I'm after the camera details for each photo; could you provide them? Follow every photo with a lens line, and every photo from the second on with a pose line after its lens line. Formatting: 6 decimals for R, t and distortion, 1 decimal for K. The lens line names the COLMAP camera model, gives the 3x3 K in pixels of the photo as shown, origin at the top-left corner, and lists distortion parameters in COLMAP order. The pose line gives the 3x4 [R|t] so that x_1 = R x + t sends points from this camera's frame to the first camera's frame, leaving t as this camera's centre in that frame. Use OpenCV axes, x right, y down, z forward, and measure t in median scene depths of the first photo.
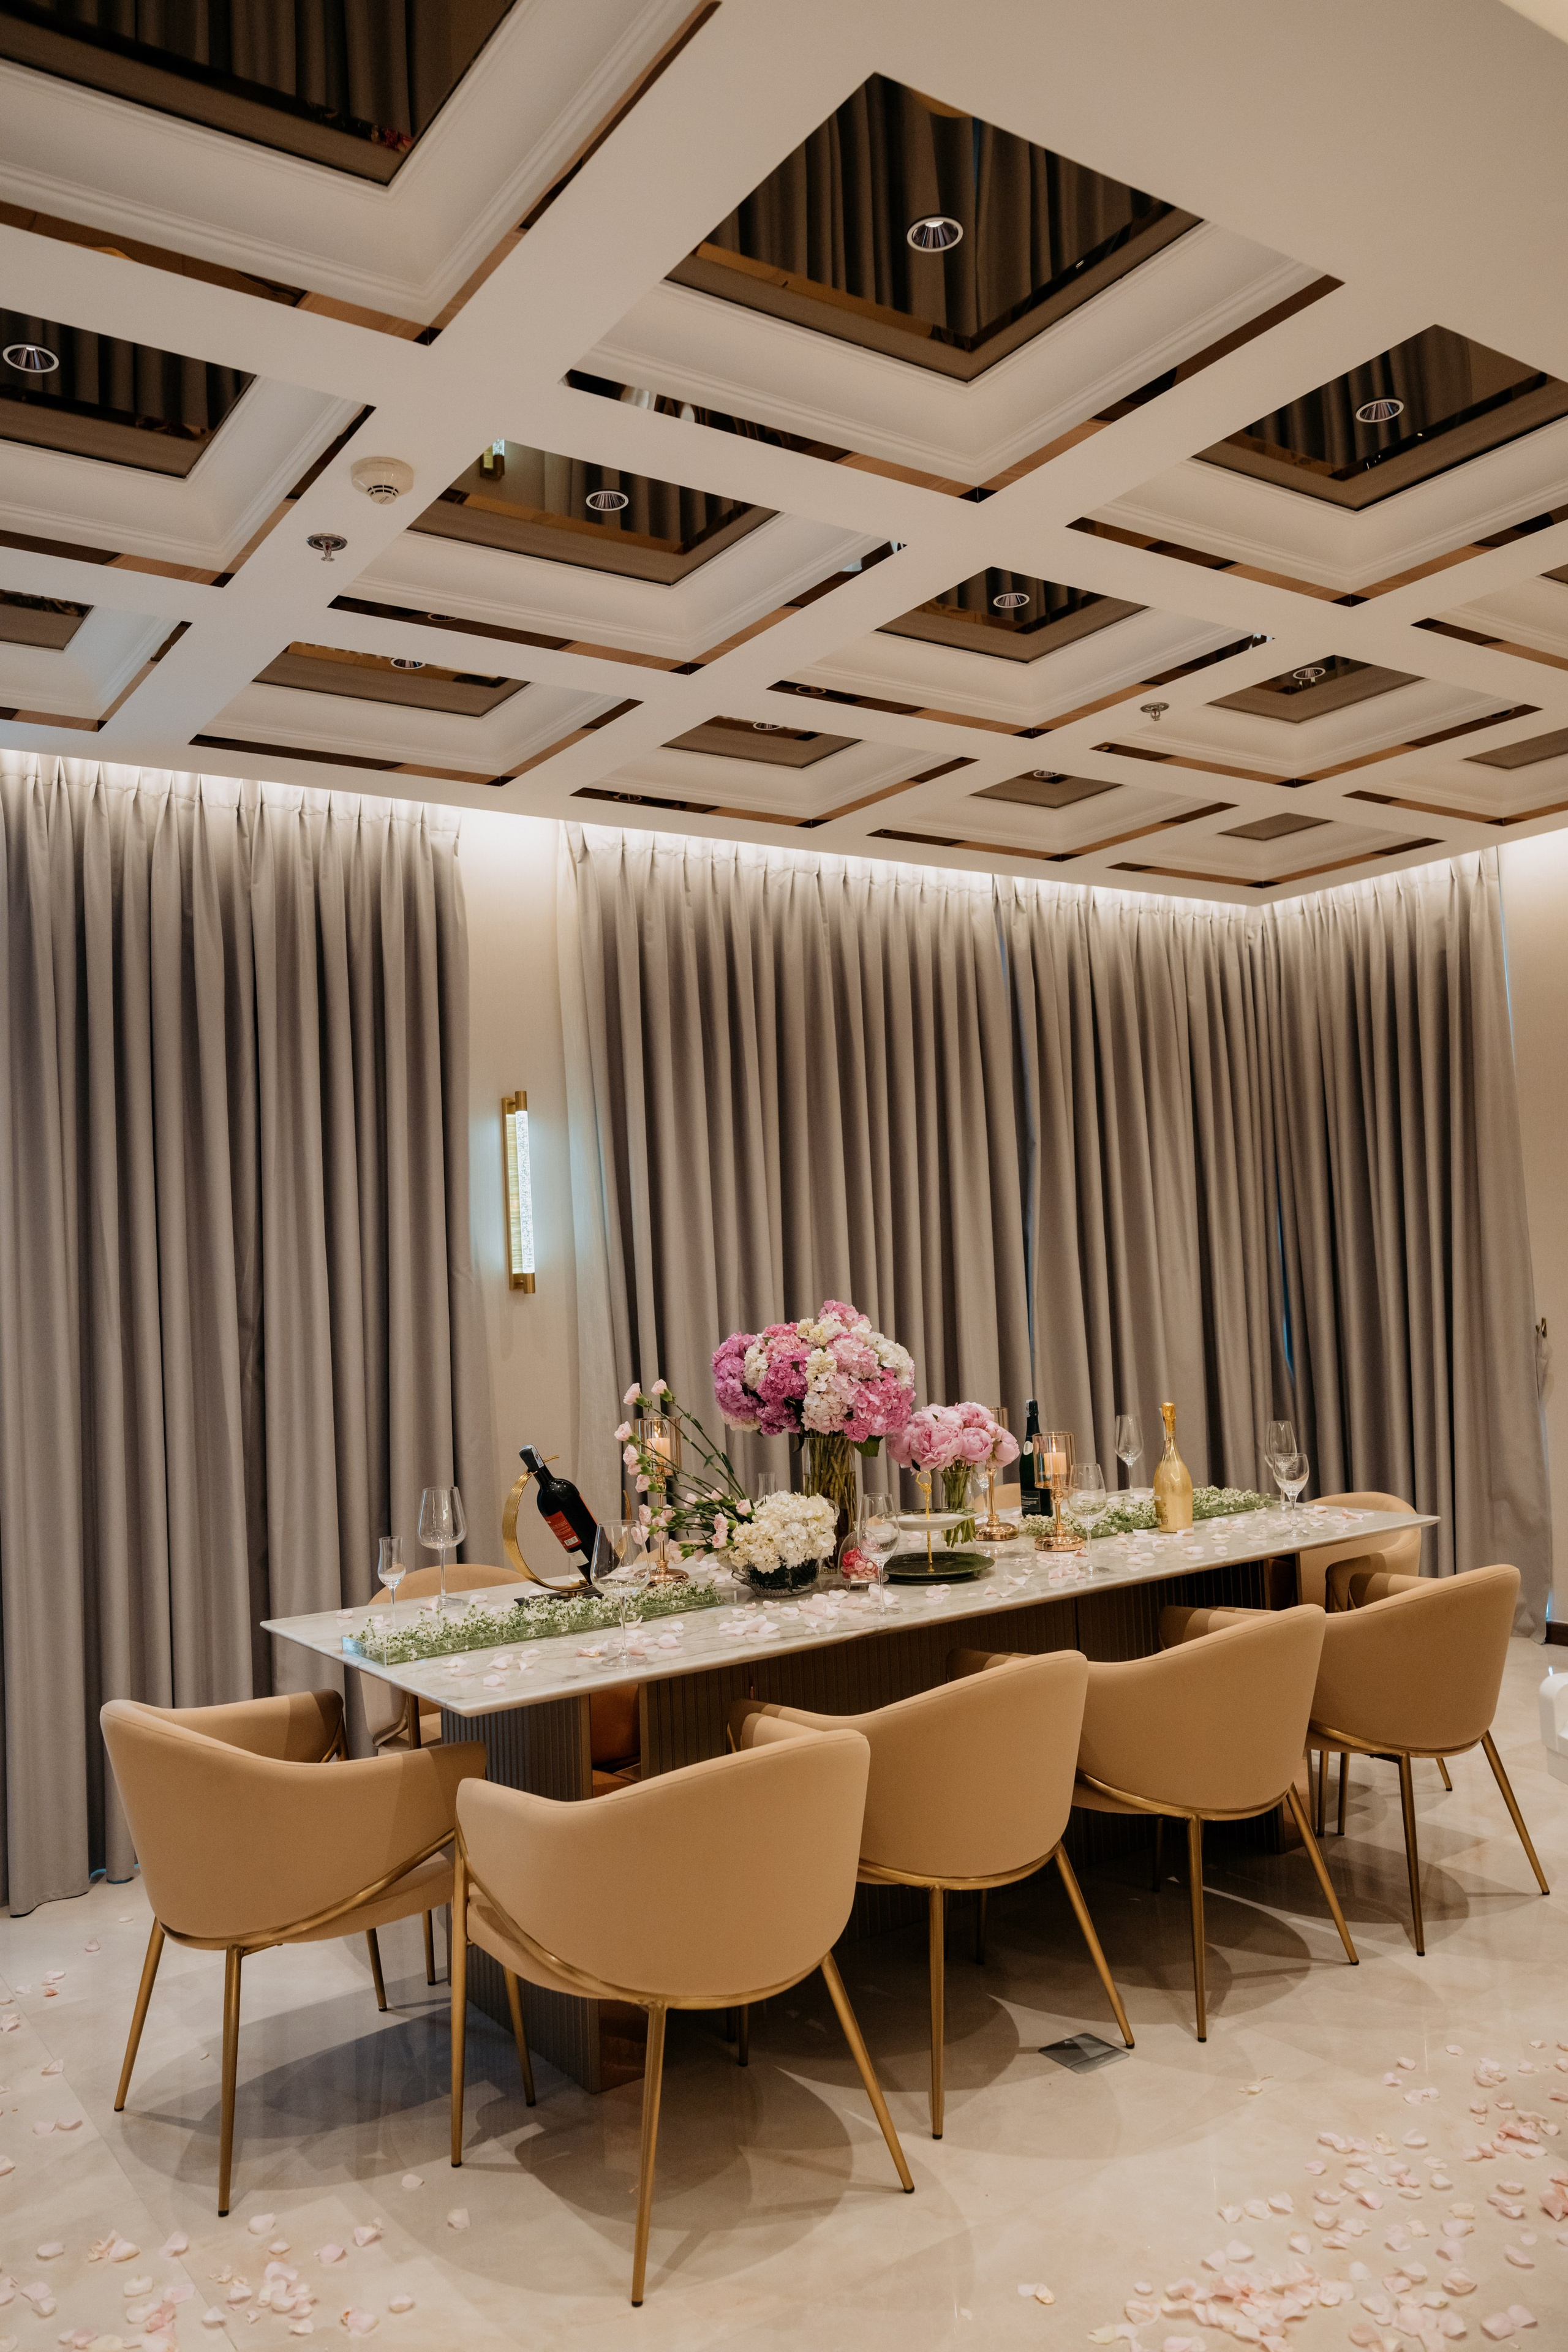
lens RADIAL K [[1731.9, 0, 784.0], [0, 1731.9, 1176.0], [0, 0, 1]] dist [0.002775, 0.002293]
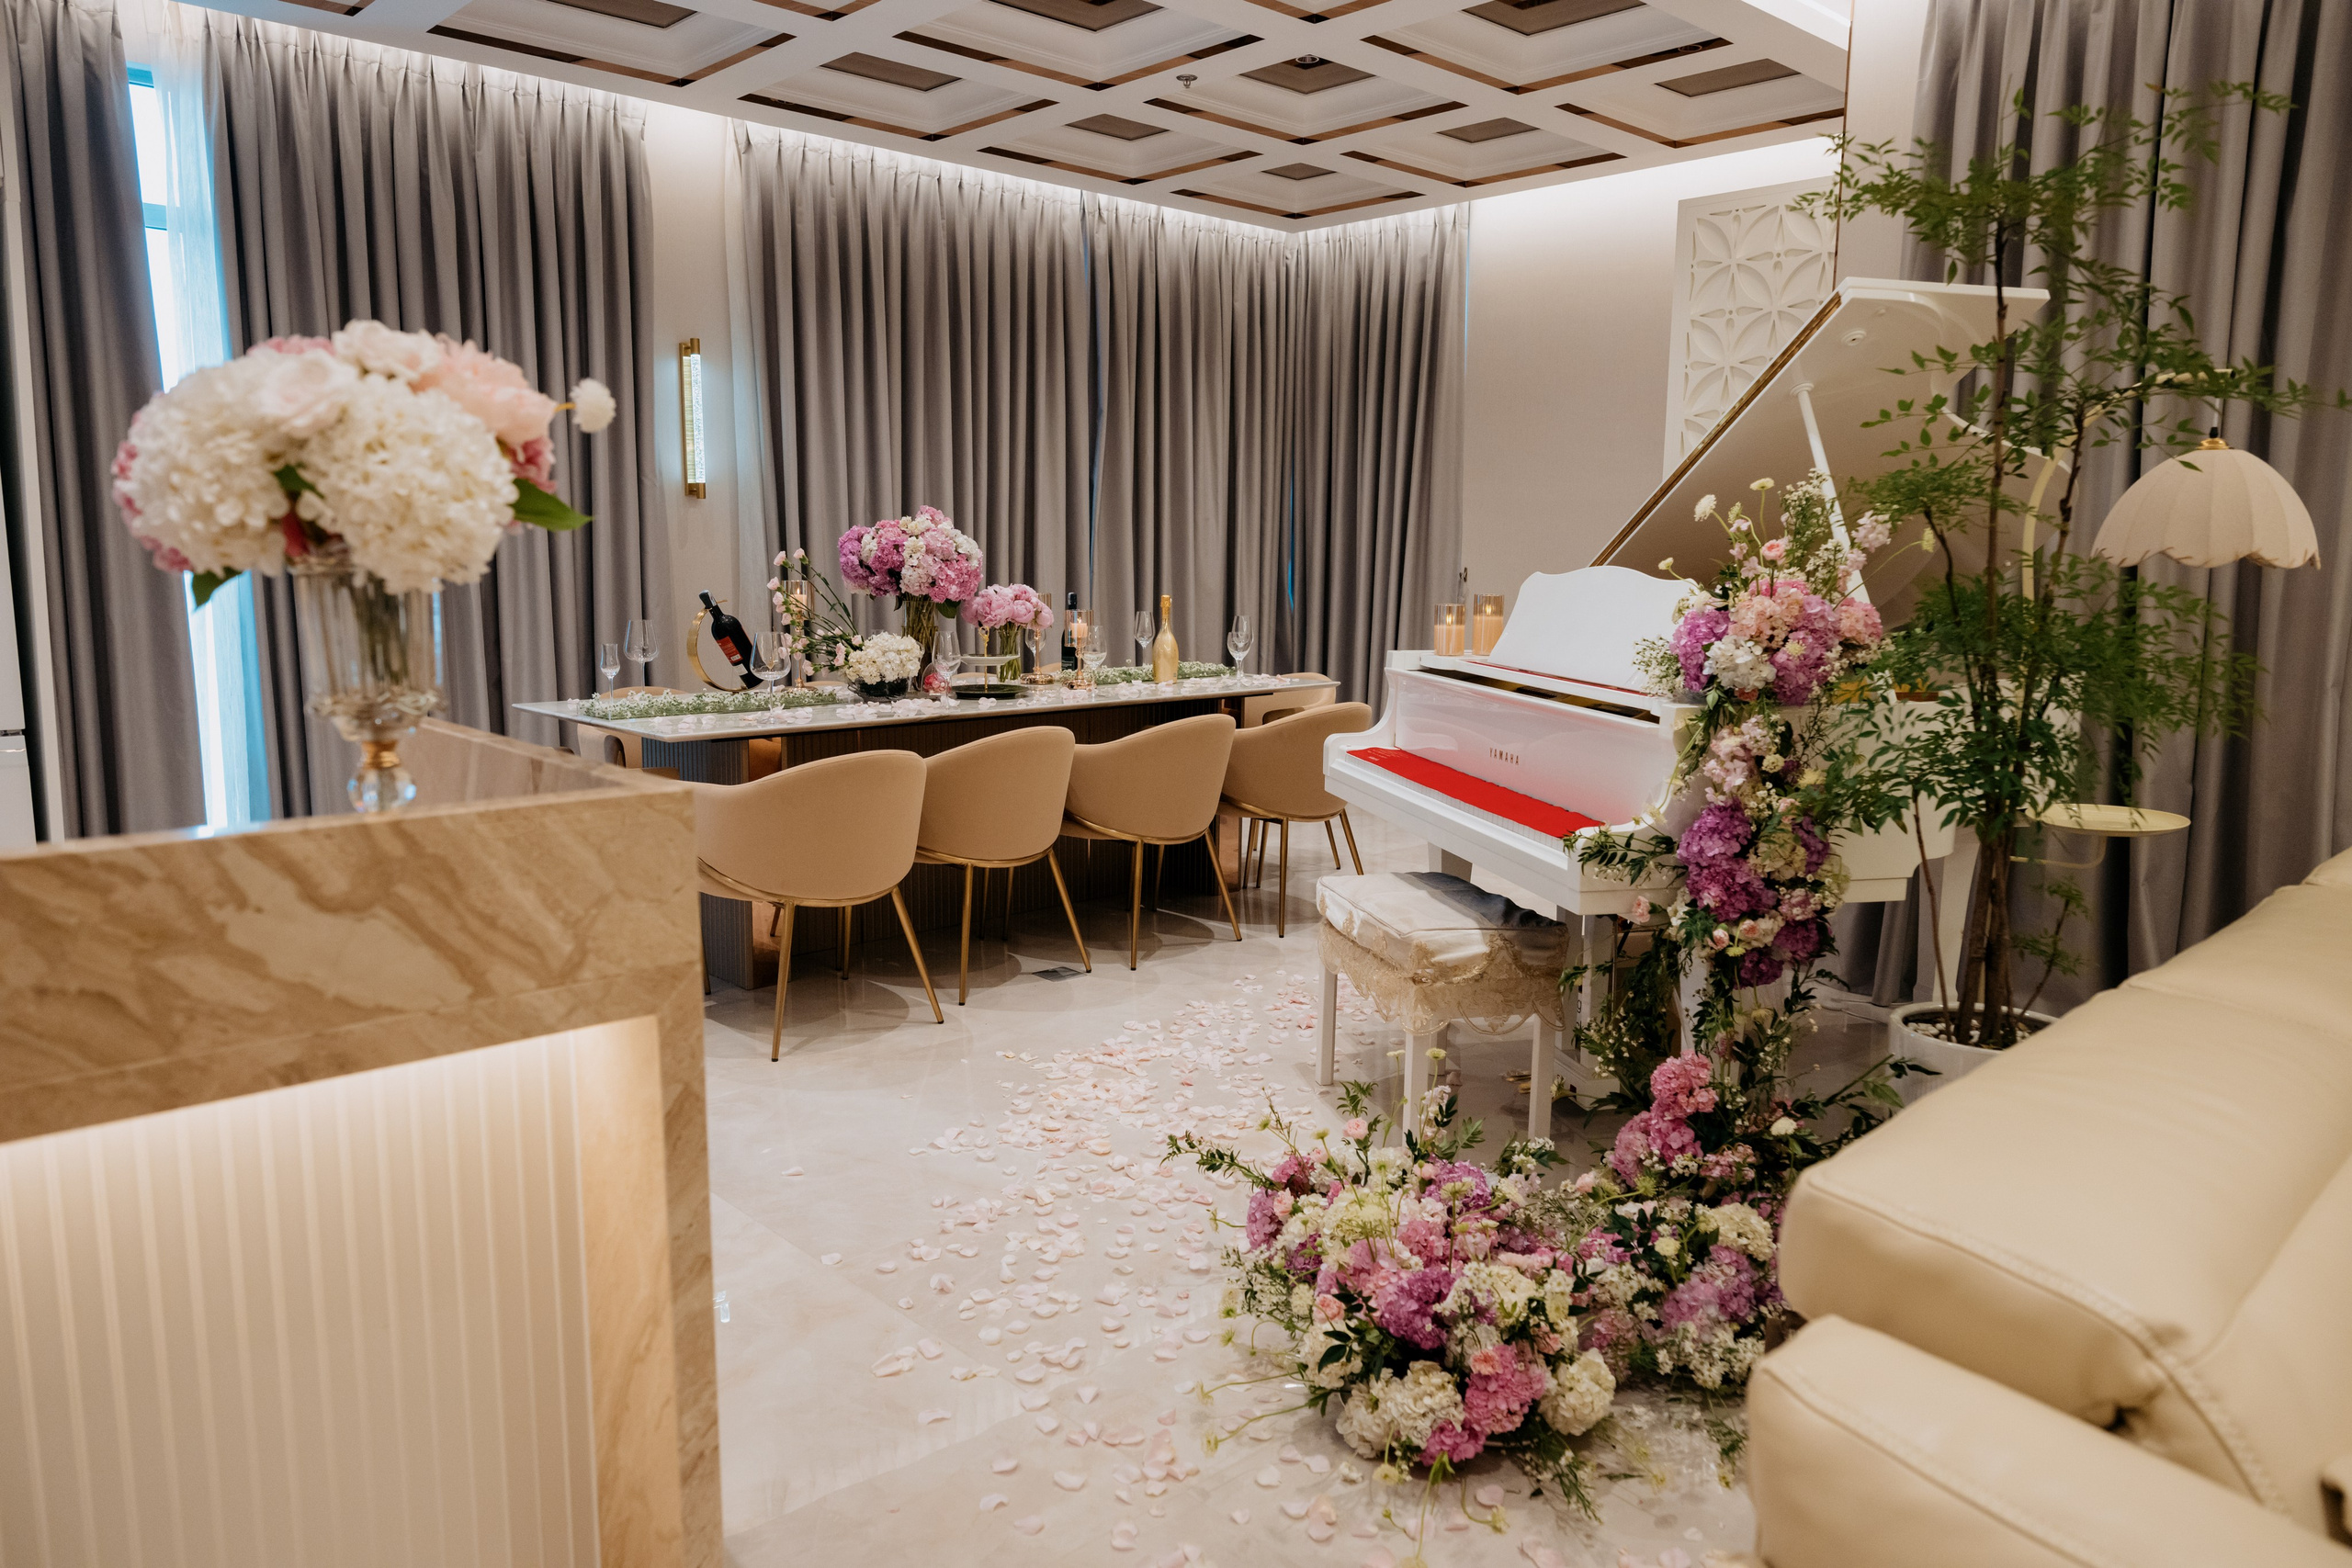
lens RADIAL K [[1596.9, 0, 1176.0], [0, 1596.9, 784.0], [0, 0, 1]] dist [0.002012, -0.000254]
pose [[0.987294, 0.032262, 0.155592, 0.034385], [-0.062831, 0.978635, 0.195769, 0.026416], [-0.145952, -0.203057, 0.968228, -0.346473]]
